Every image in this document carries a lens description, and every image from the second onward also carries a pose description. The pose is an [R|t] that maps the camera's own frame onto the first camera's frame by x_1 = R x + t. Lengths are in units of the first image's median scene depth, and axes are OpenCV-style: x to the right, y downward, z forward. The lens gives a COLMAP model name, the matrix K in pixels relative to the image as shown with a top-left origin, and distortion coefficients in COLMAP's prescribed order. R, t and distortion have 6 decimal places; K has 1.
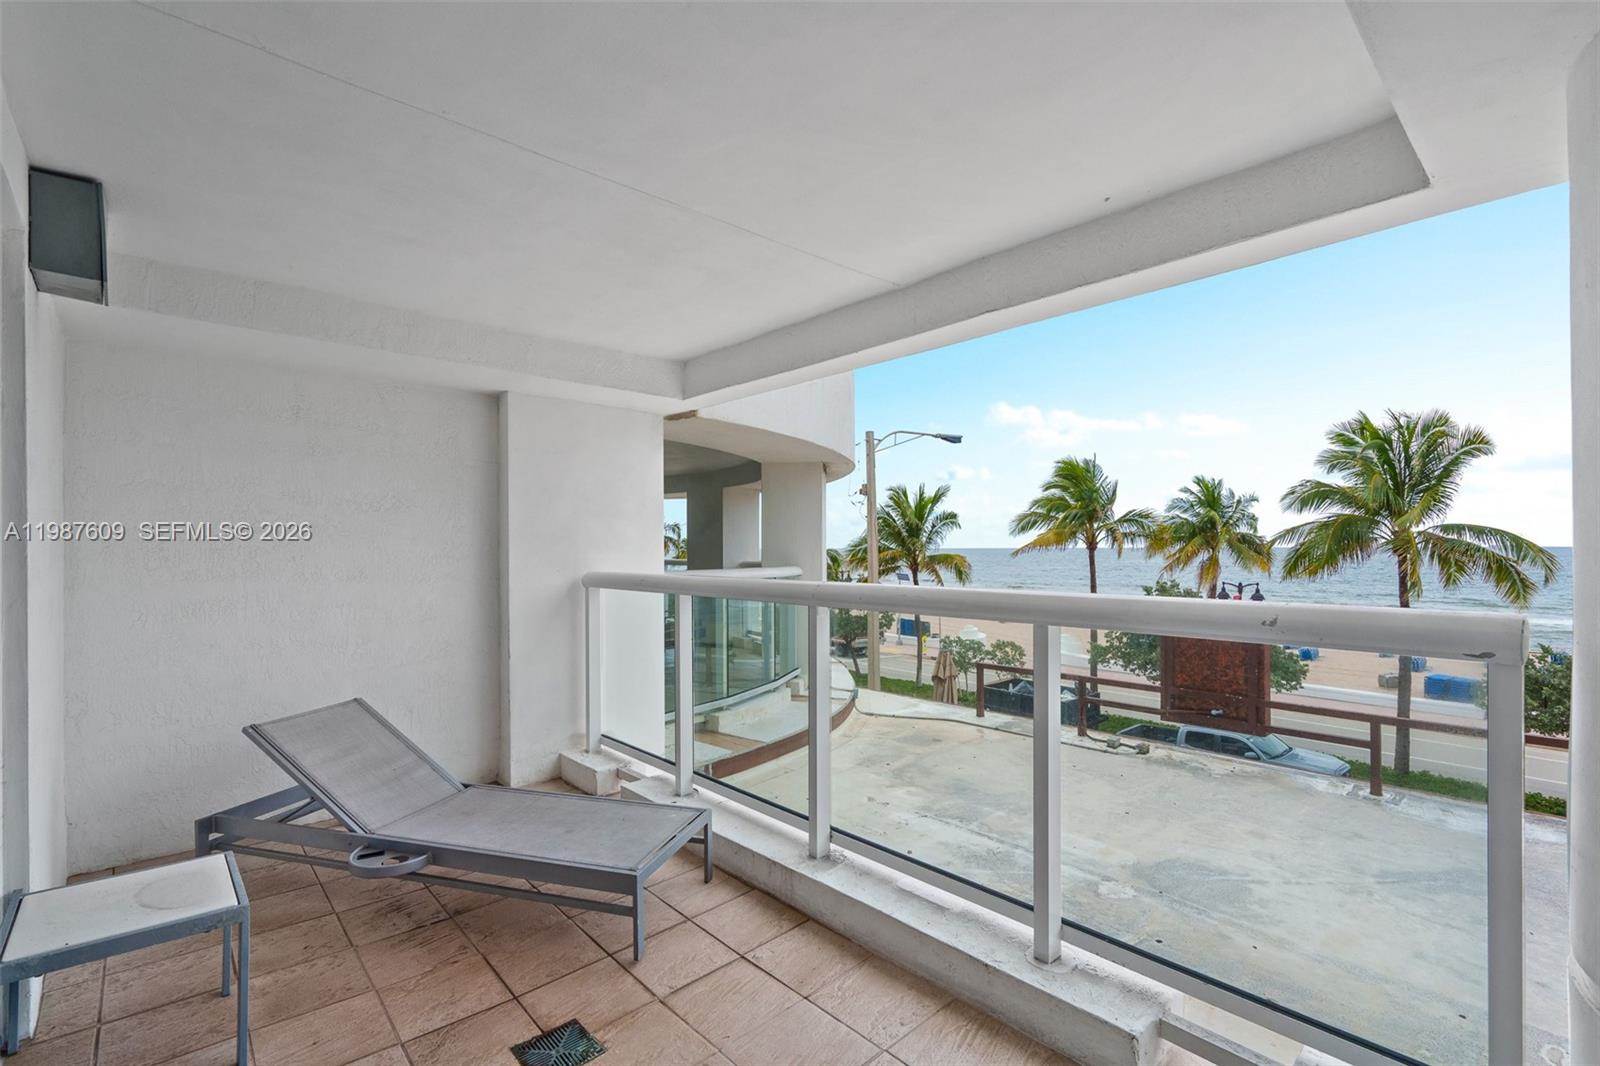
lens RADIAL K [[726.1, 0, 815.8], [0, 726.1, 530.9], [0, 0, 1]] dist [-0.001797, -0.000228]
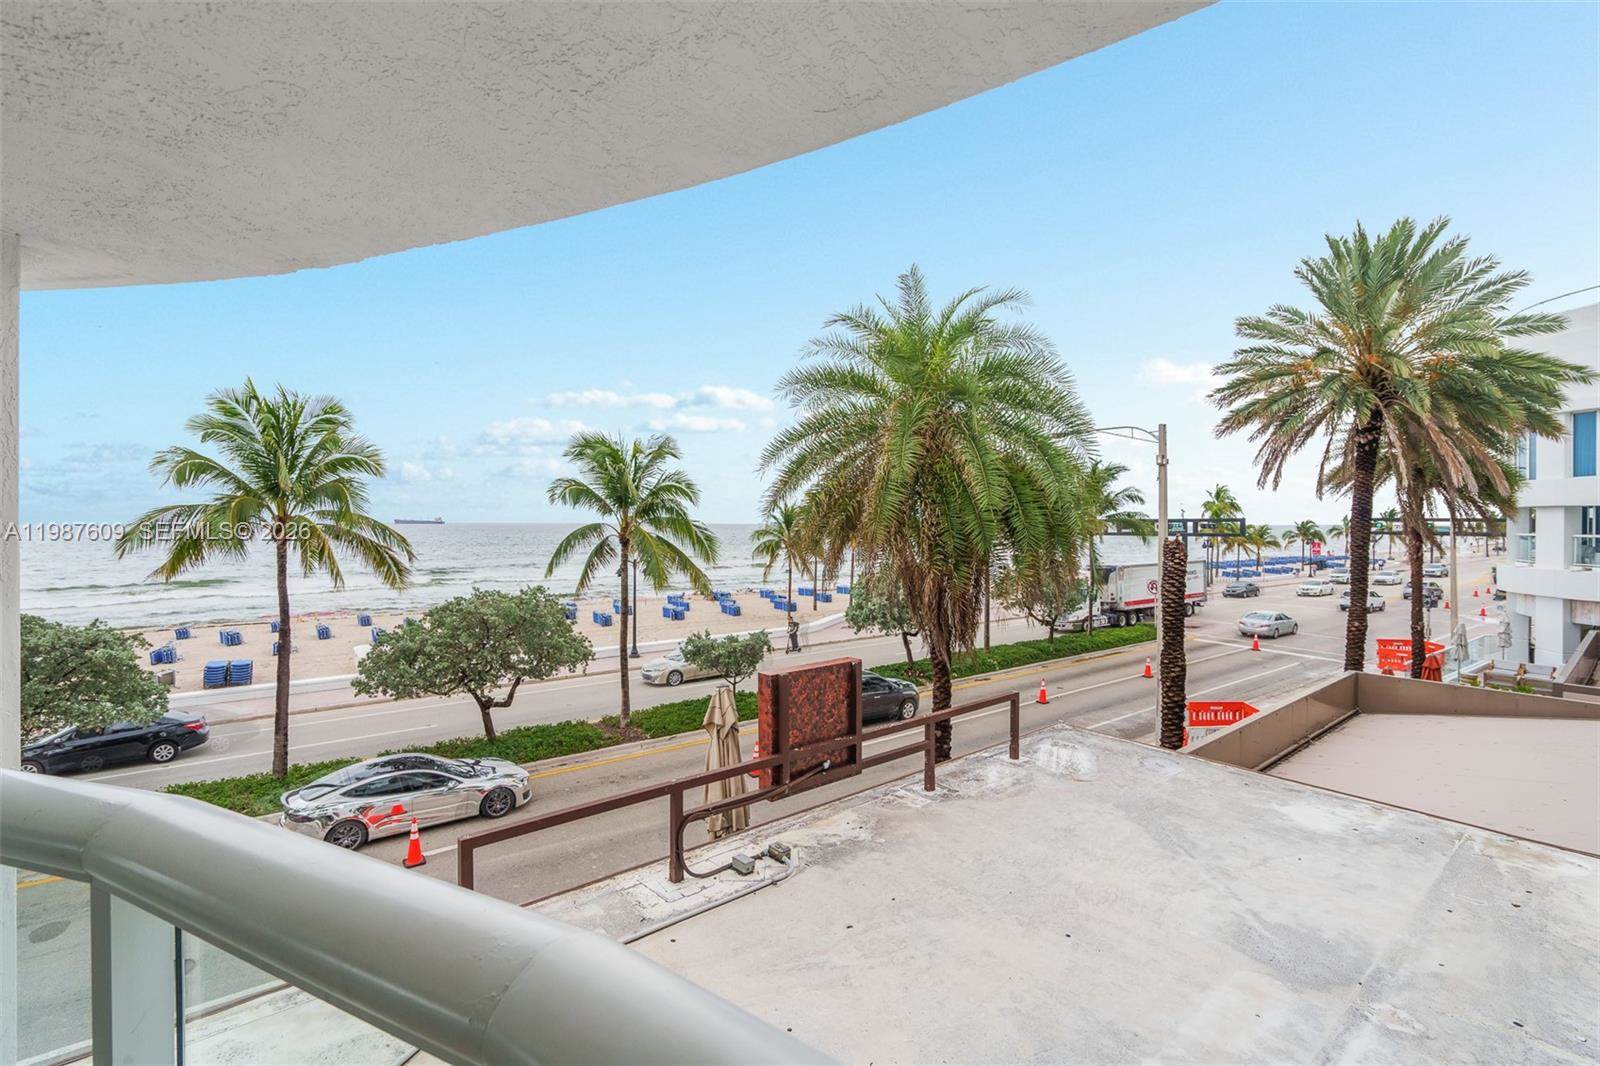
lens RADIAL K [[725.3, 0, 791.8], [0, 725.3, 519.4], [0, 0, 1]] dist [-0.002380, -0.000517]
pose [[0.068234, 0.007594, 0.997640, -0.077183], [-0.021067, 0.999759, -0.006169, -0.004578], [-0.997447, -0.020596, 0.068377, 0.299438]]
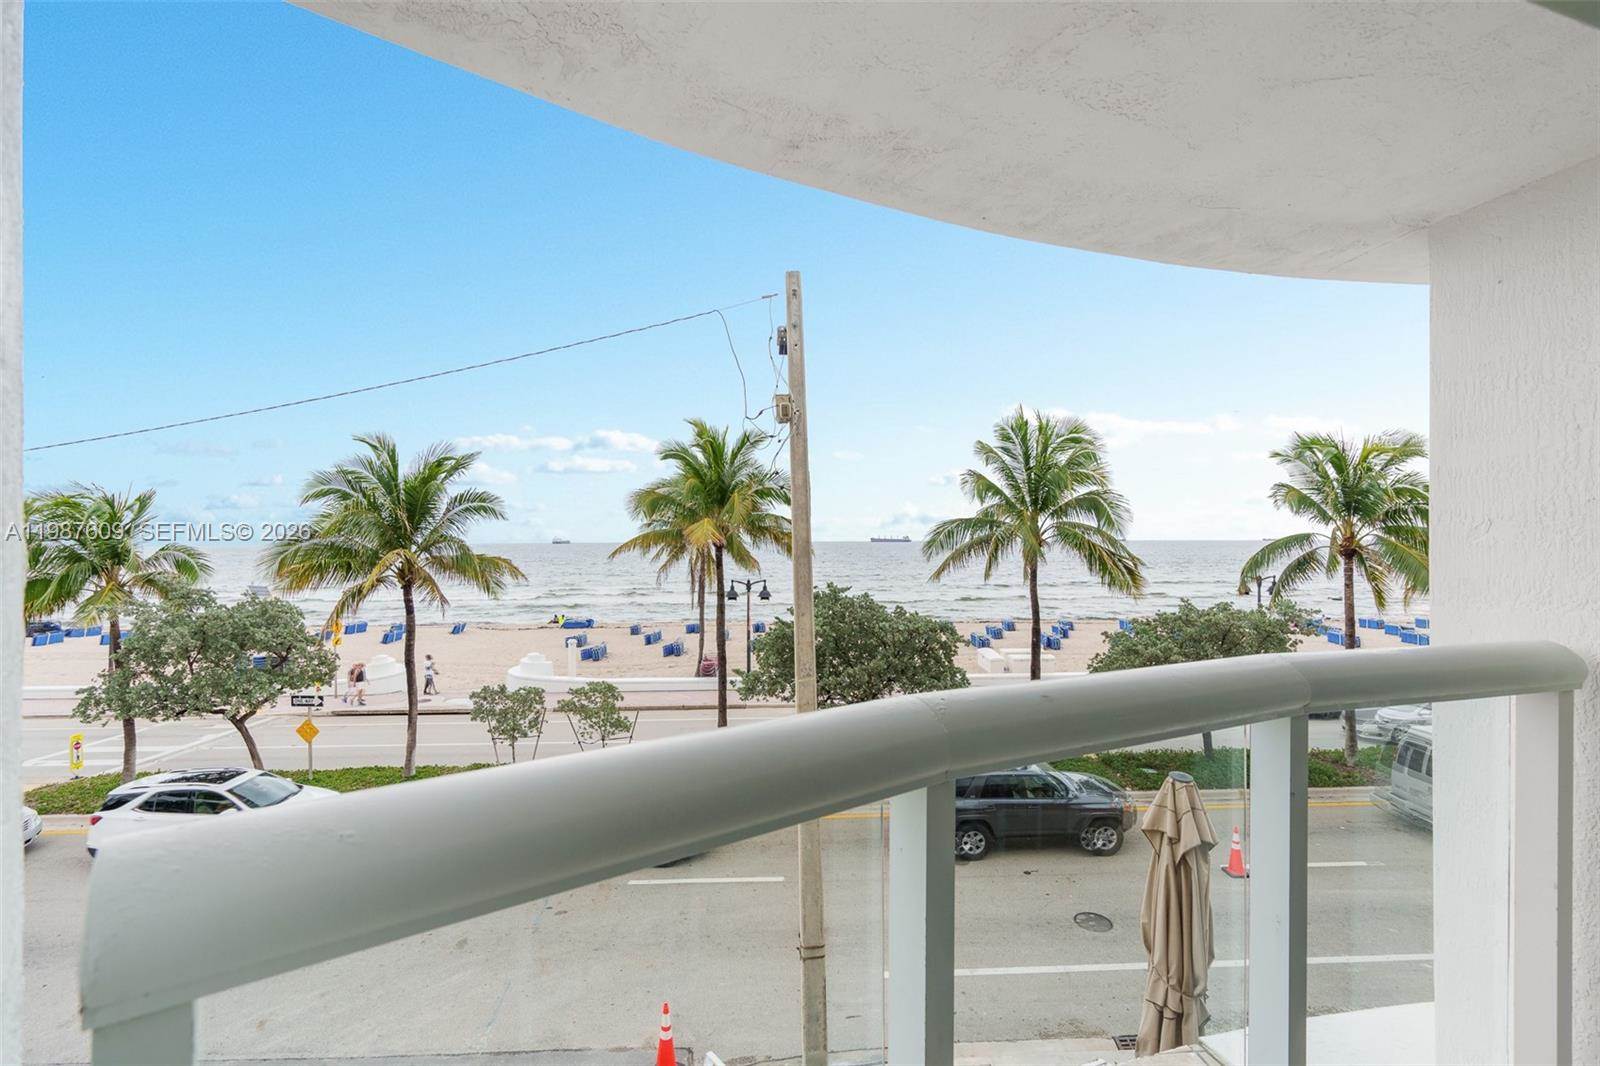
lens RADIAL K [[726.1, 0, 815.8], [0, 726.1, 530.9], [0, 0, 1]] dist [-0.001797, -0.000228]
pose [[0.645086, 0.013327, 0.763994, -0.217807], [-0.014723, 0.999879, -0.005010, 0.016379], [-0.763968, -0.008016, 0.645204, 0.605781]]
